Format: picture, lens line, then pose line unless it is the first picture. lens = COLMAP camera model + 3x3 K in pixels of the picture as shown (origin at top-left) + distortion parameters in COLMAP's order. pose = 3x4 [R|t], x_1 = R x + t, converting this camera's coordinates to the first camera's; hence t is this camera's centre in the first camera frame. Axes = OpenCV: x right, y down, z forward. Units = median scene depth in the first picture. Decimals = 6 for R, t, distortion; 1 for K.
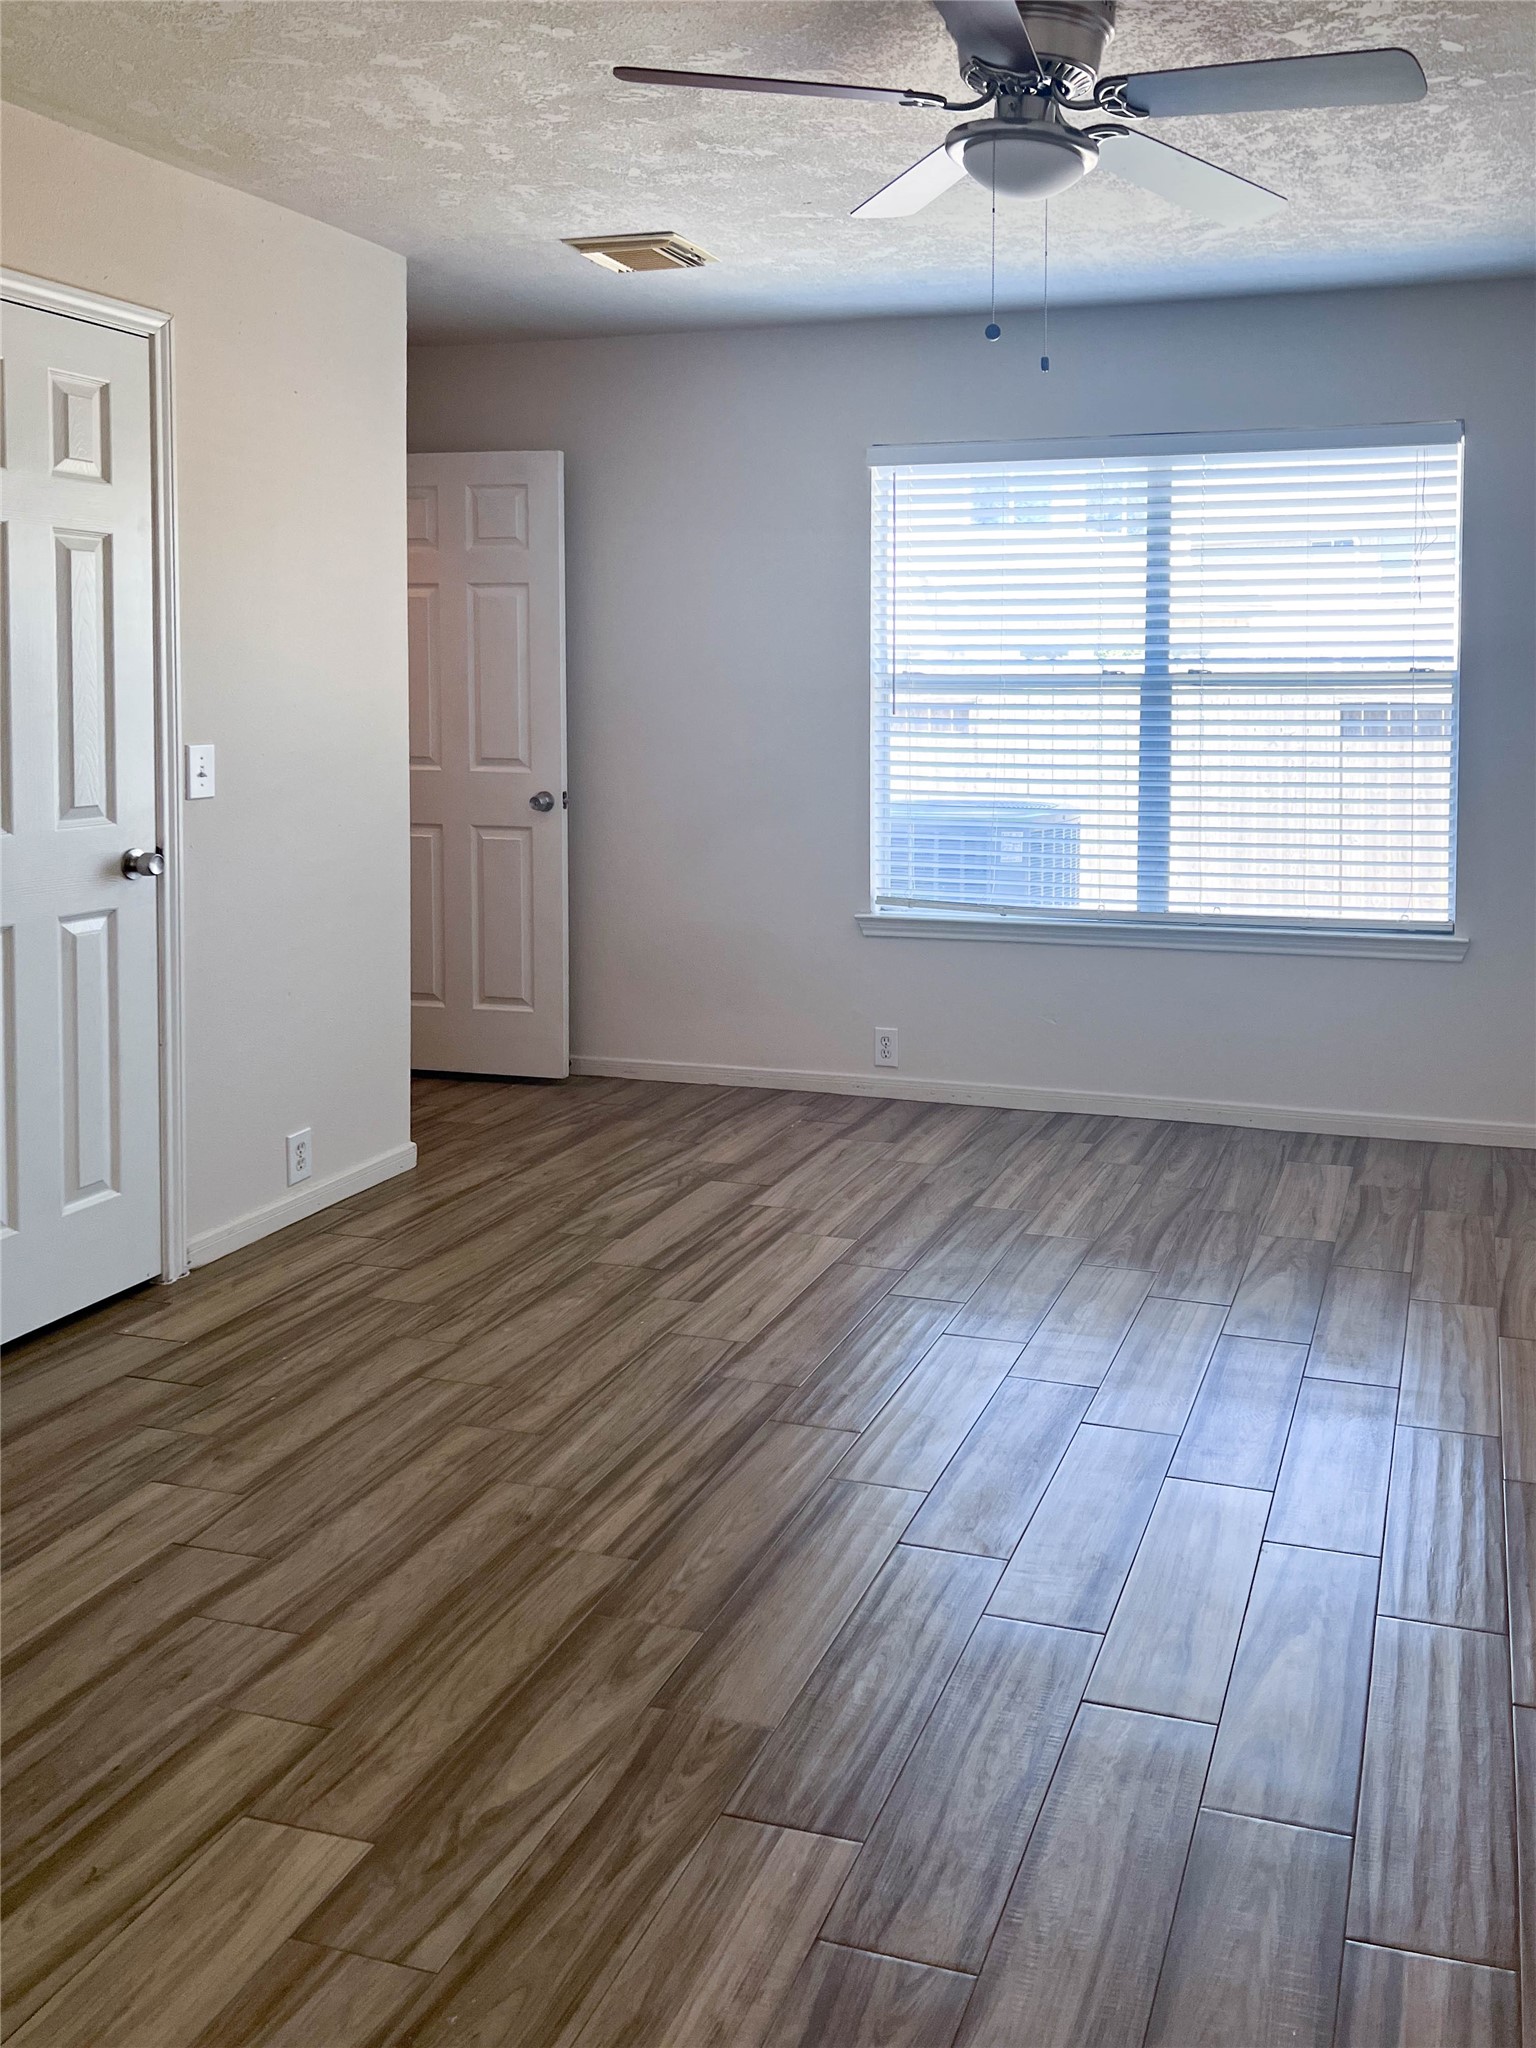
lens RADIAL K [[1606.0, 0, 769.2], [0, 1606.0, 1066.5], [0, 0, 1]] dist [0.010943, -0.046278]
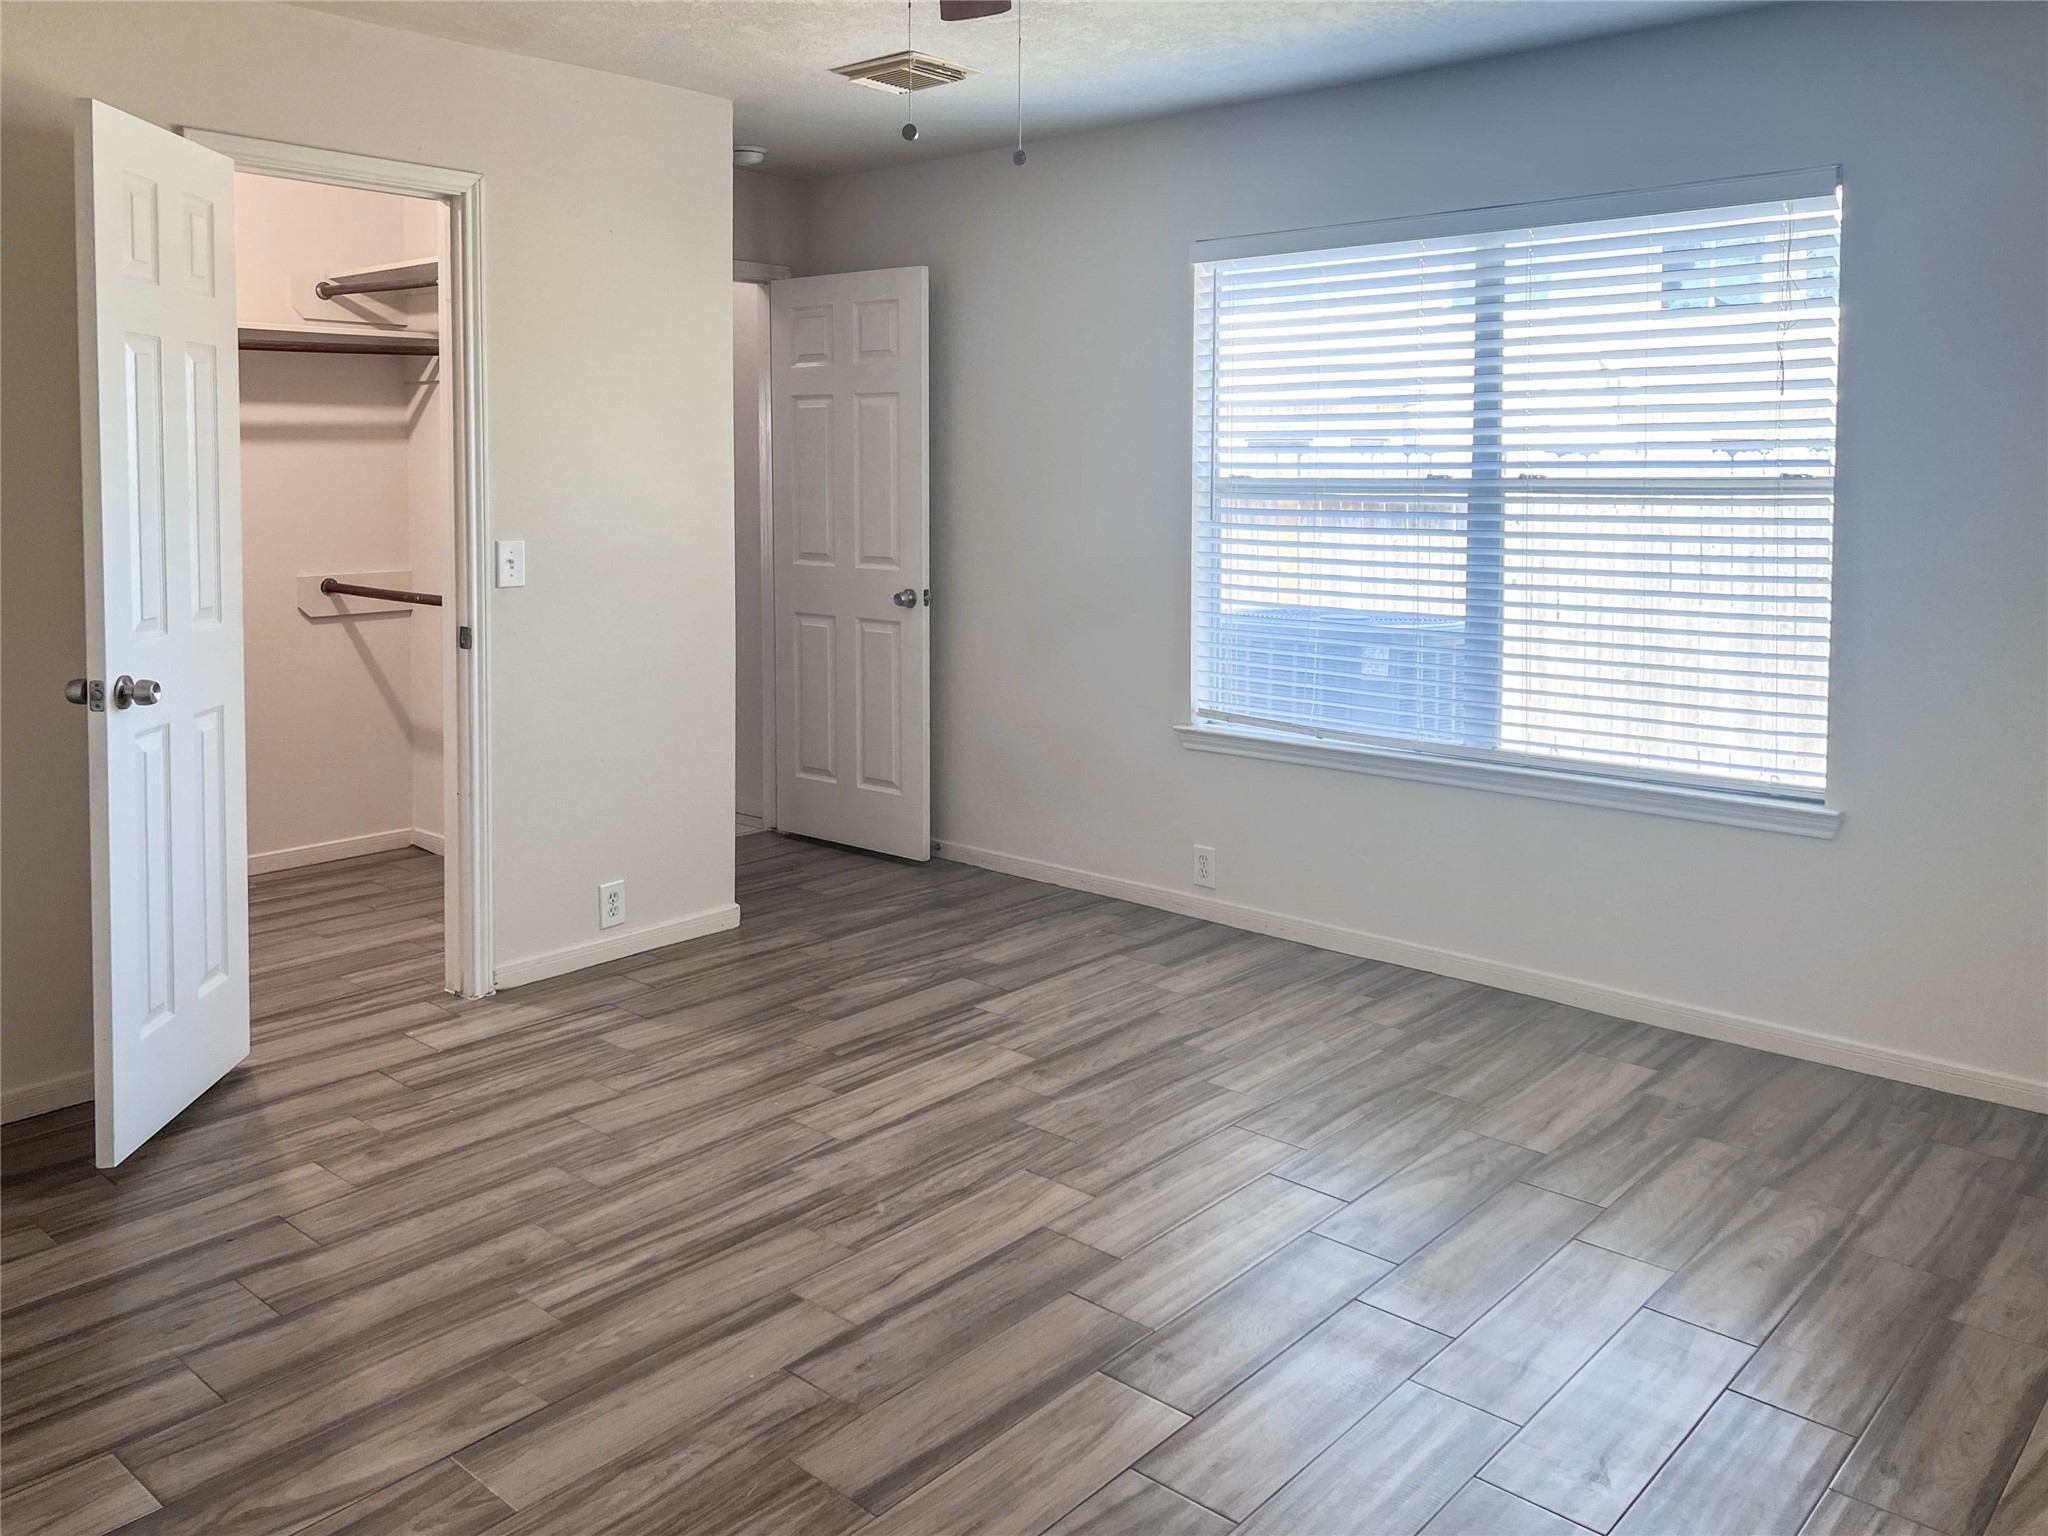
lens RADIAL K [[1510.2, 0, 1023.2], [0, 1510.2, 819.3], [0, 0, 1]] dist [-0.009036, -0.005734]
pose [[0.899468, 0.097231, -0.426033, 0.330745], [-0.101983, 0.994717, 0.011705, -0.036435], [0.424921, 0.032920, 0.904632, 0.128061]]
